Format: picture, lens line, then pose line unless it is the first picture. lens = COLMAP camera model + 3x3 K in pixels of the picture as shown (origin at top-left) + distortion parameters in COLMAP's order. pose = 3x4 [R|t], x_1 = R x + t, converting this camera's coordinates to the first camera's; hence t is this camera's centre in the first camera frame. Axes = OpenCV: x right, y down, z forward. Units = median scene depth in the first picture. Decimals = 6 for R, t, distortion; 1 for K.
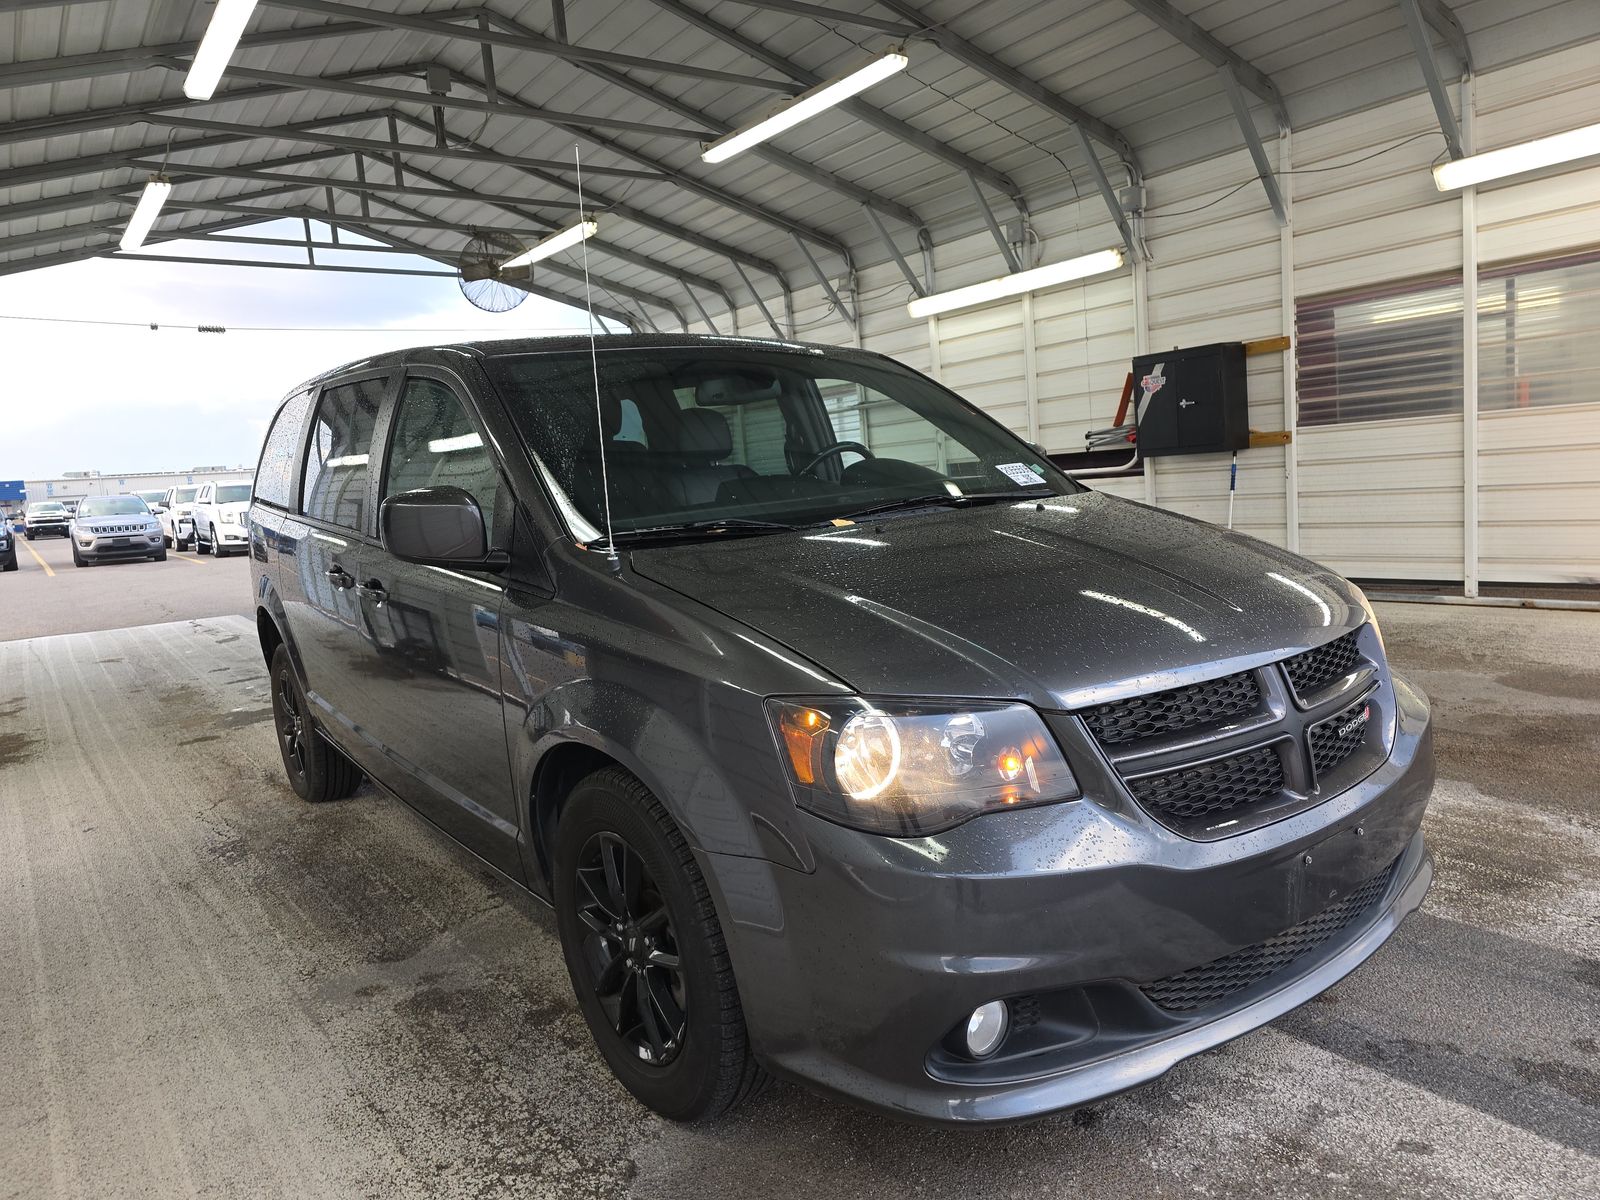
lens RADIAL K [[1107.7, 0, 811.5], [0, 1107.7, 596.1], [0, 0, 1]] dist [0.047474, -0.045374]
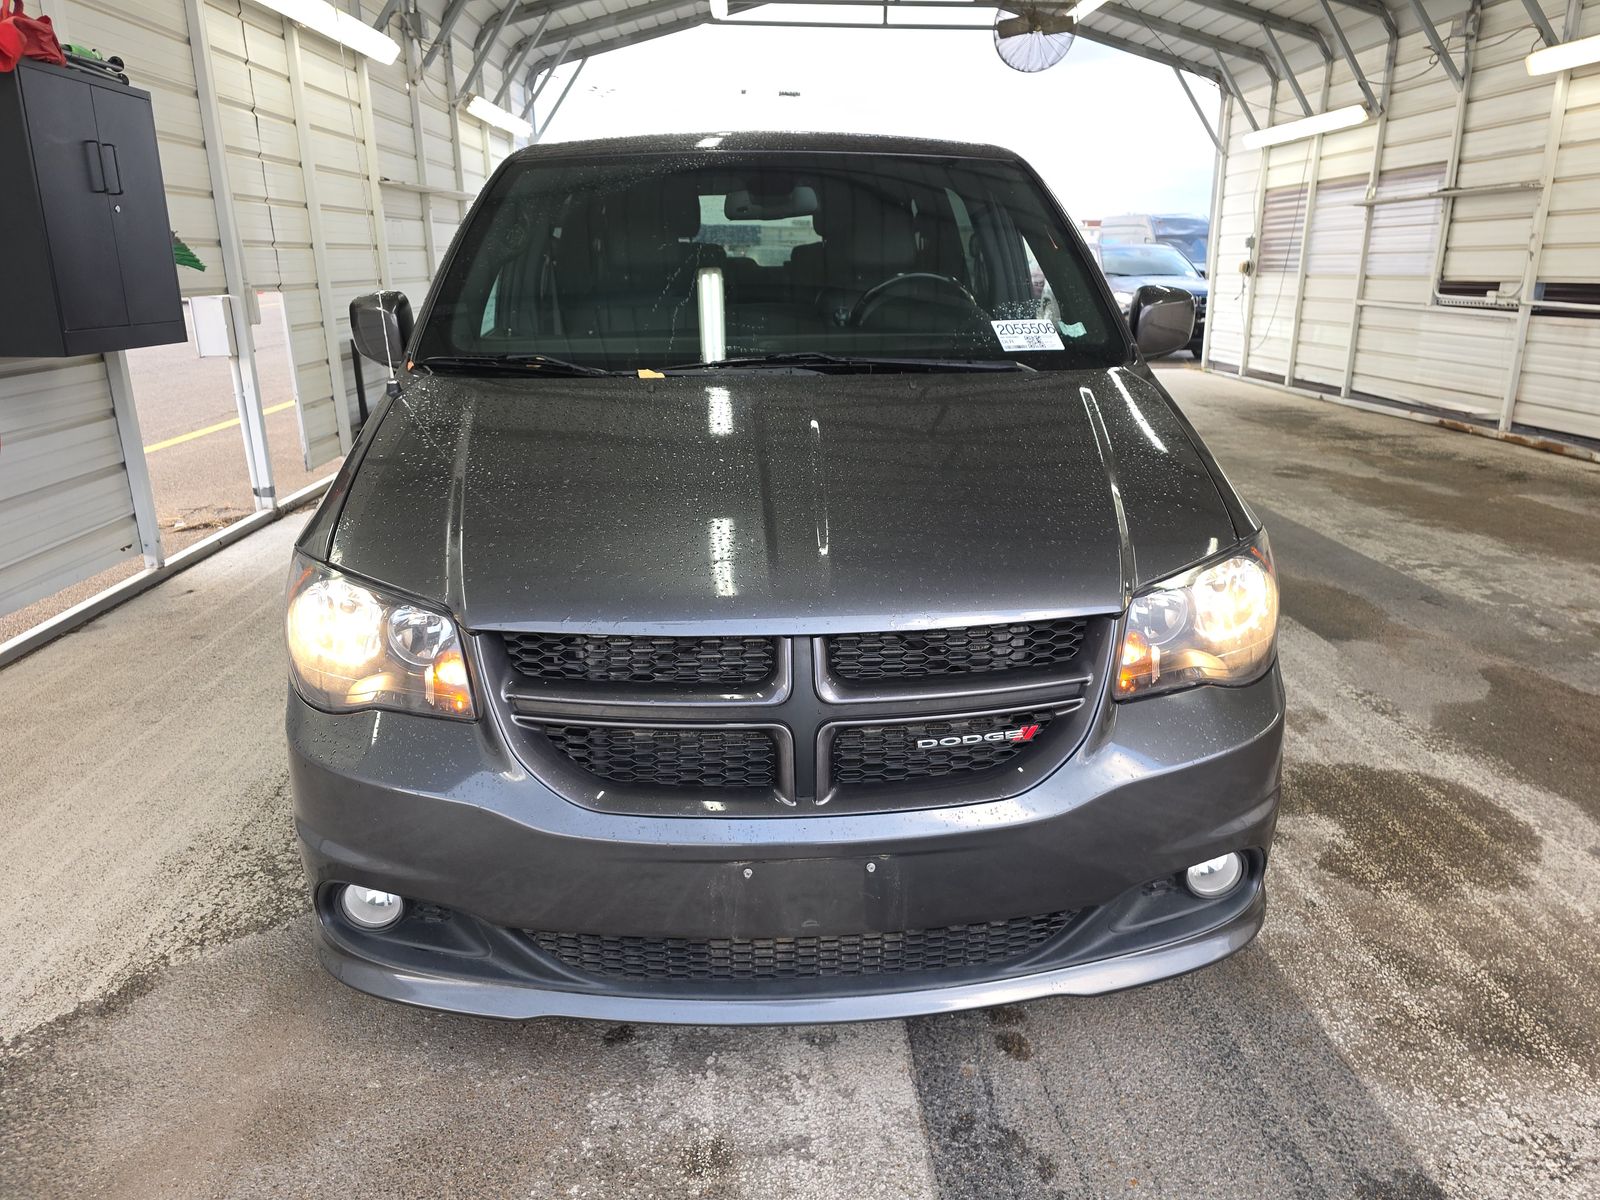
lens RADIAL K [[1107.7, 0, 805.8], [0, 1107.7, 594.7], [0, 0, 1]] dist [0.047474, -0.045374]
pose [[0.823101, 0.234037, -0.517427, 0.160236], [-0.126491, 0.963798, 0.234719, -0.030189], [0.553628, -0.127748, 0.822907, 0.069852]]
